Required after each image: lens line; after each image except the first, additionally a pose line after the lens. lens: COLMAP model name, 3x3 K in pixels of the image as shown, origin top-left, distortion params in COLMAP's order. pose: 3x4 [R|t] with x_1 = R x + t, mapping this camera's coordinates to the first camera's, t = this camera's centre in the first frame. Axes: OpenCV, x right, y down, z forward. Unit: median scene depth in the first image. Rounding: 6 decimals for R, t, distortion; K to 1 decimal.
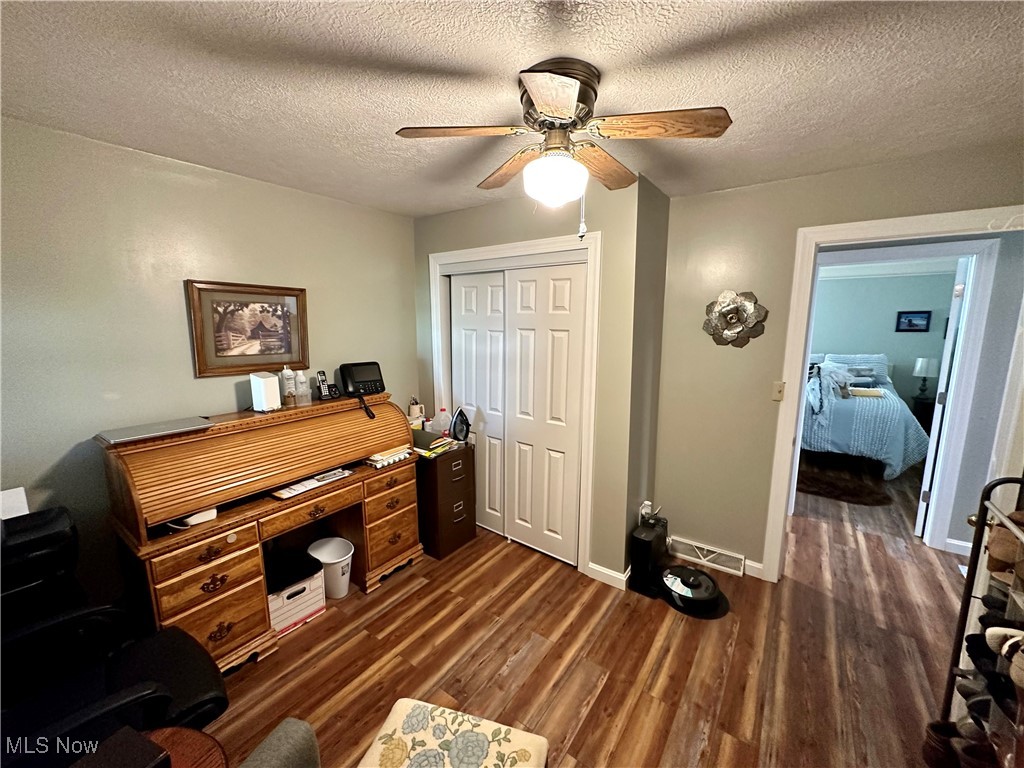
lens RADIAL K [[406.1, 0, 512.0], [0, 406.1, 384.0], [0, 0, 1]] dist [-0.001232, -0.000170]
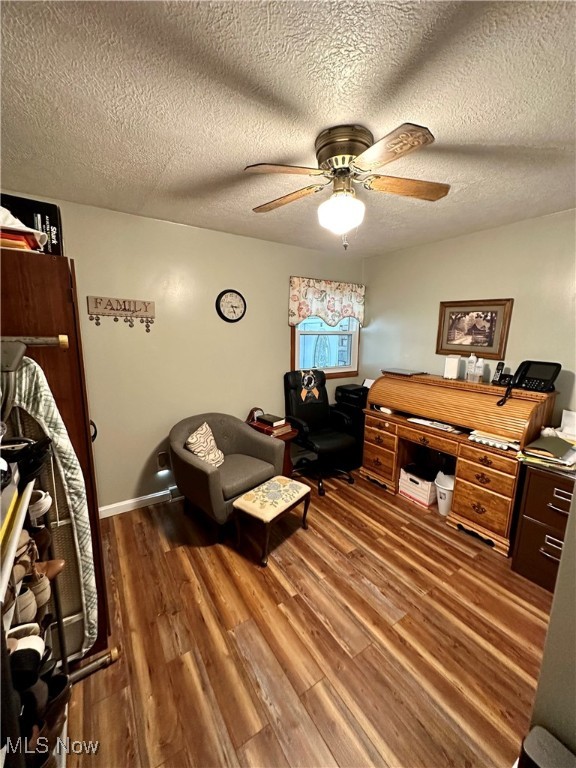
lens RADIAL K [[304.6, 0, 288.0], [0, 304.6, 380.7], [0, 0, 1]] dist [-0.001232, -0.000170]
pose [[-0.355624, 0.151204, -0.922317, 0.769226], [-0.159999, 0.962410, 0.219469, -0.090963], [0.920832, 0.225618, -0.318063, 0.801976]]
